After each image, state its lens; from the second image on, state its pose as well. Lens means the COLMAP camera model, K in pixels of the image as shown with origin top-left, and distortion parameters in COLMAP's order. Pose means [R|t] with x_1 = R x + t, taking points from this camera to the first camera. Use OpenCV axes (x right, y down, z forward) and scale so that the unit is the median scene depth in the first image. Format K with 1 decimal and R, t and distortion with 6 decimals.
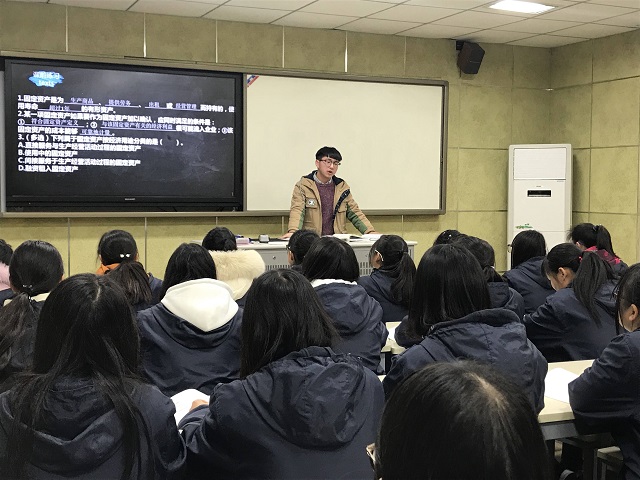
lens RADIAL K [[925.3, 0, 320.1], [0, 925.3, 239.6], [0, 0, 1]] dist [-0.027787, 0.000000]
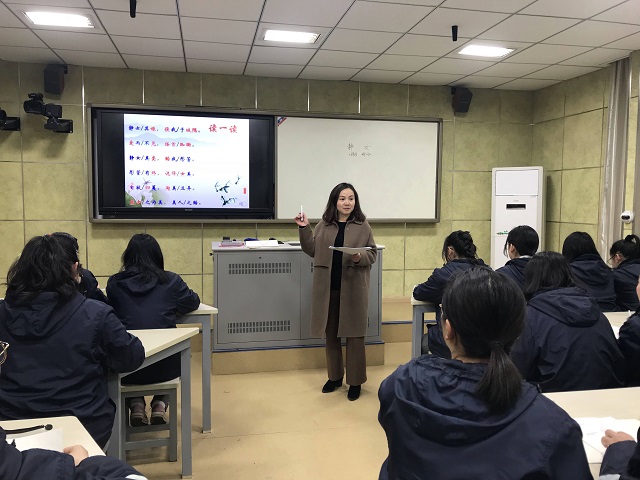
lens RADIAL K [[562.6, 0, 321.8], [0, 562.6, 258.5], [0, 0, 1]] dist [-0.053478, 0.026307]
pose [[0.972743, 0.021986, -0.230840, 0.157531], [-0.013107, 0.999117, 0.039930, -0.006337], [0.231514, -0.035816, 0.972172, 0.199579]]
